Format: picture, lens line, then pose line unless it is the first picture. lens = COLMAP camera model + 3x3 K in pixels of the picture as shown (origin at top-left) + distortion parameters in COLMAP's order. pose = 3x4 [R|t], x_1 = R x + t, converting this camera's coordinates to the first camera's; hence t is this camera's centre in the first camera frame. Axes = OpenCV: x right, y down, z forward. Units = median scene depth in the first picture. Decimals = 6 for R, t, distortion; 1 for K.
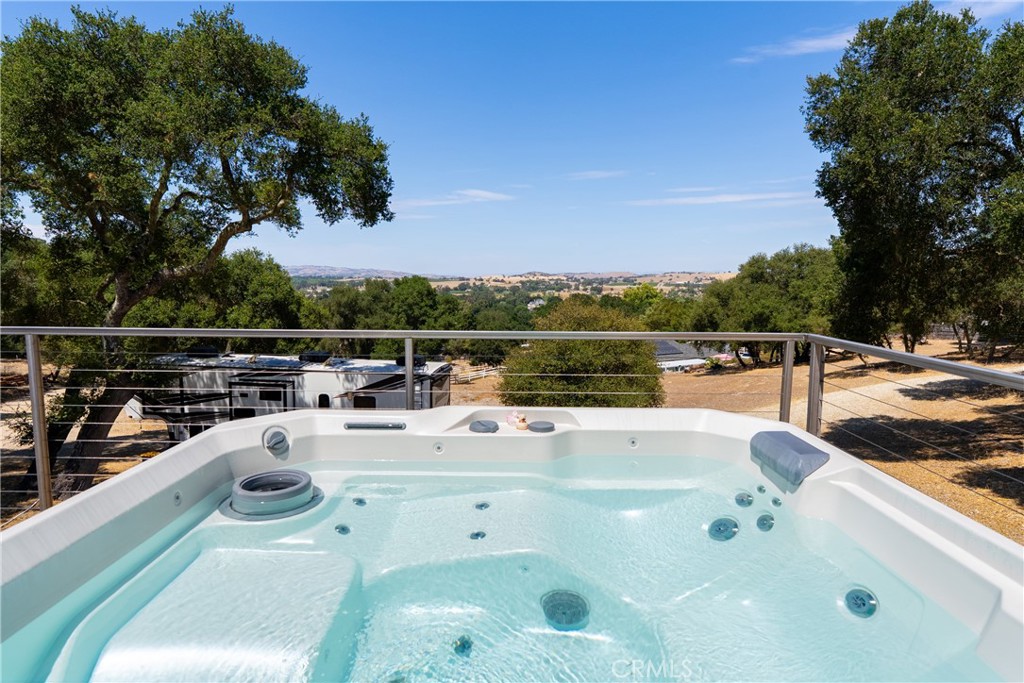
lens RADIAL K [[587.2, 0, 511.3], [0, 587.2, 343.5], [0, 0, 1]] dist [-0.007695, 0.002752]
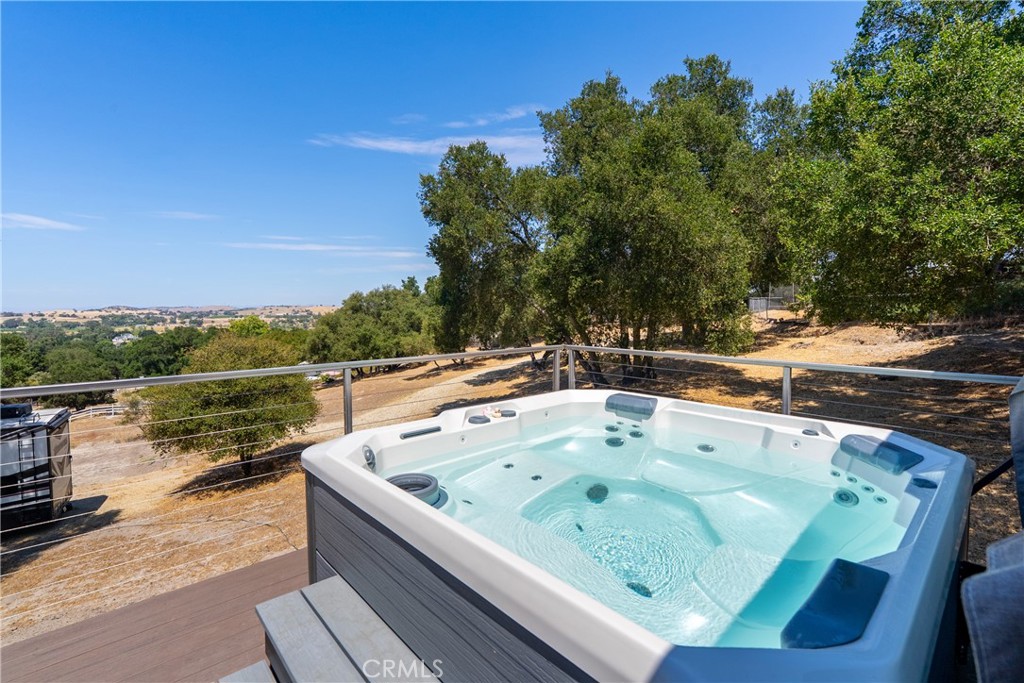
lens RADIAL K [[461.4, 0, 512.8], [0, 461.4, 344.0], [0, 0, 1]] dist [-0.004667, 0.001646]
pose [[0.733693, -0.059518, 0.676869, -0.045926], [0.085053, 0.996366, -0.004583, -0.001911], [-0.674136, 0.060932, 0.736089, 0.006652]]
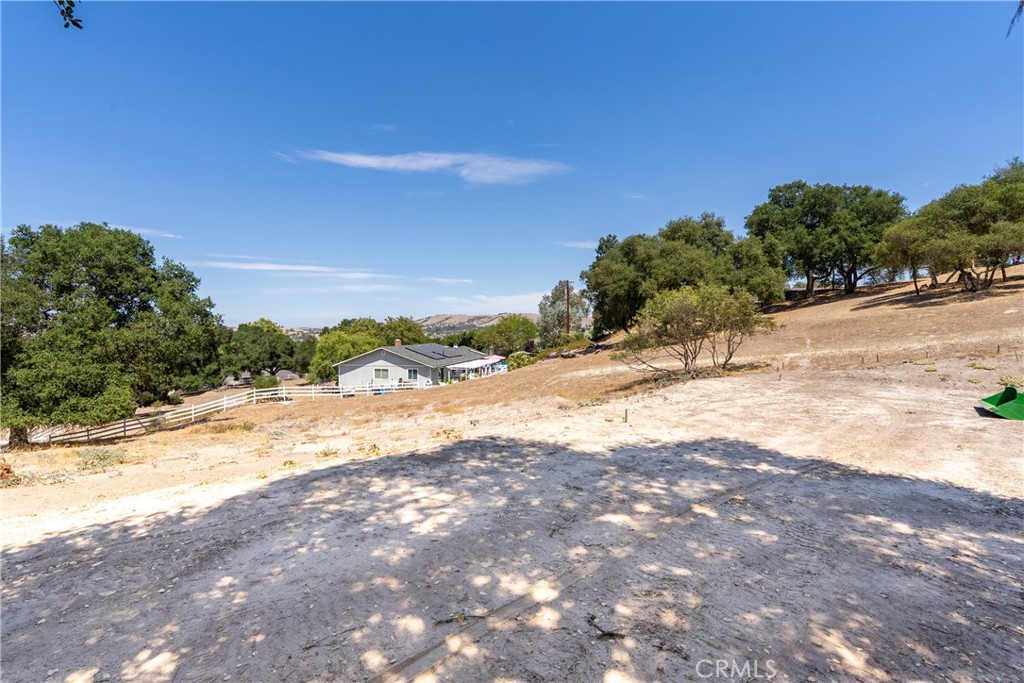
lens RADIAL K [[461.4, 0, 513.3], [0, 461.4, 338.0], [0, 0, 1]] dist [-0.004667, 0.001646]
pose [[0.656130, -0.013132, 0.754534, -0.483565], [0.089113, 0.994201, -0.060187, 0.088226], [-0.749368, 0.106729, 0.653496, 1.017351]]
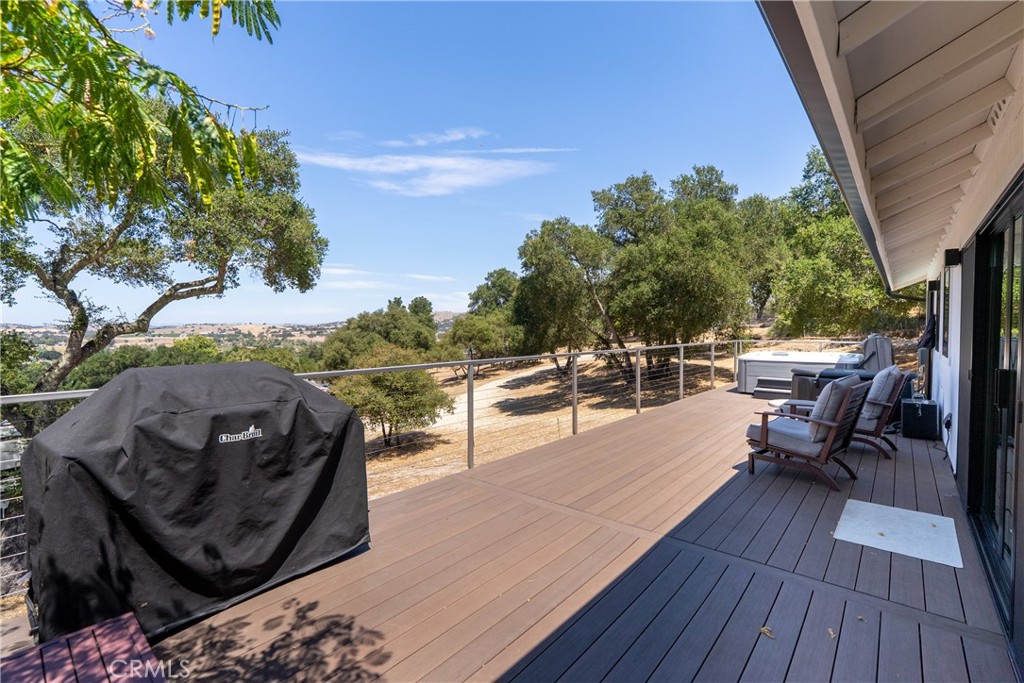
lens RADIAL K [[461.4, 0, 511.3], [0, 461.4, 340.1], [0, 0, 1]] dist [-0.004667, 0.001646]
pose [[0.642200, -0.029086, 0.765985, -0.310692], [0.094334, 0.994683, -0.041319, -0.002842], [-0.760711, 0.098793, 0.641529, -0.004773]]
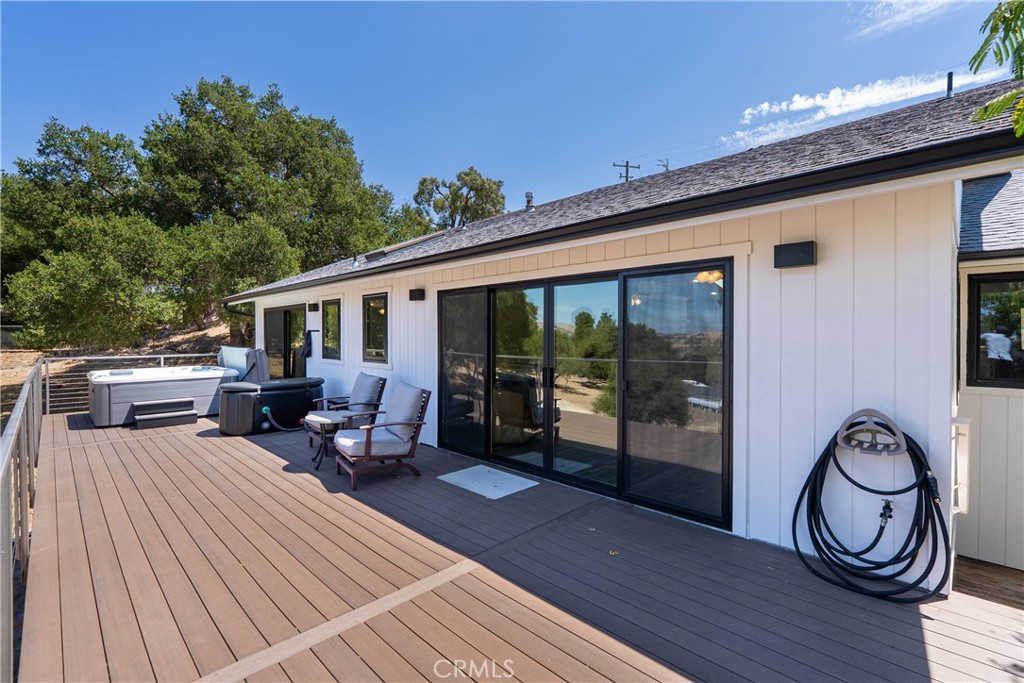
lens RADIAL K [[461.4, 0, 511.4], [0, 461.4, 341.1], [0, 0, 1]] dist [-0.004667, 0.001646]
pose [[-0.708366, -0.014473, 0.705697, -0.293022], [0.079526, 0.991787, 0.100167, -0.014494], [-0.701351, 0.127076, -0.701397, 0.077218]]
